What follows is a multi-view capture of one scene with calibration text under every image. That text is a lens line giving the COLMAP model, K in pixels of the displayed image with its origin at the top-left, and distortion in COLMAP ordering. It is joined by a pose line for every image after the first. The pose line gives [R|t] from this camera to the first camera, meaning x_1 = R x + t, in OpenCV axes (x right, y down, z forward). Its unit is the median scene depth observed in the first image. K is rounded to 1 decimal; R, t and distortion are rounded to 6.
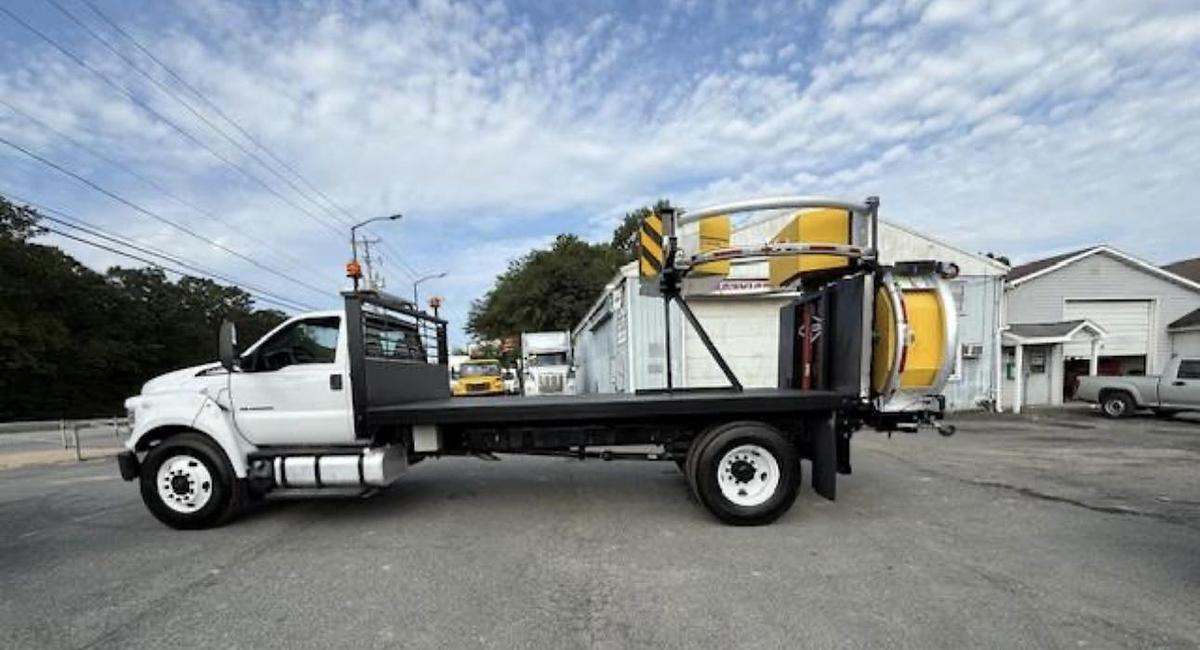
lens RADIAL K [[480.7, 0, 589.1], [0, 480.7, 407.0], [0, 0, 1]] dist [-0.006391, -0.000014]
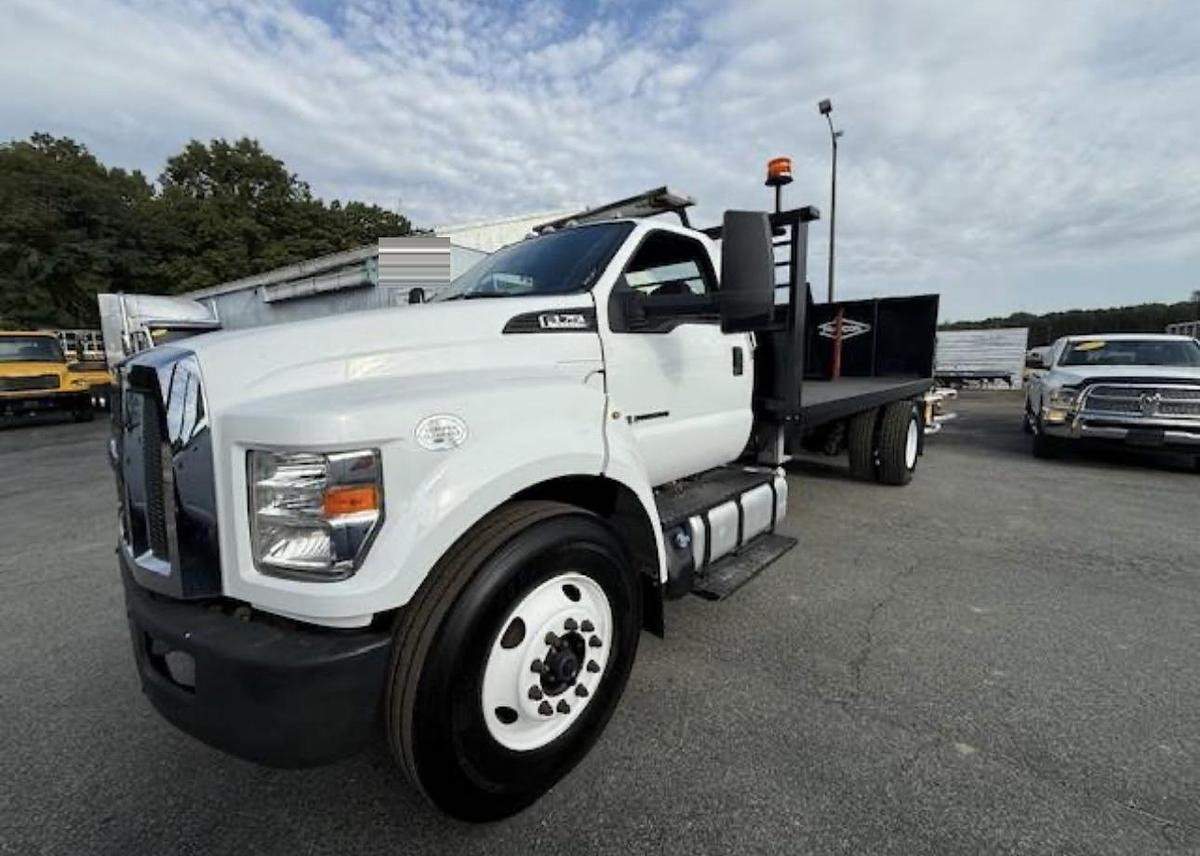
lens RADIAL K [[479.5, 0, 598.4], [0, 479.5, 421.3], [0, 0, 1]] dist [-0.002699, -0.000091]
pose [[0.647010, -0.068085, 0.759436, -0.345612], [0.036092, 0.997624, 0.058690, -0.006490], [-0.761627, -0.010563, 0.647929, 0.247229]]
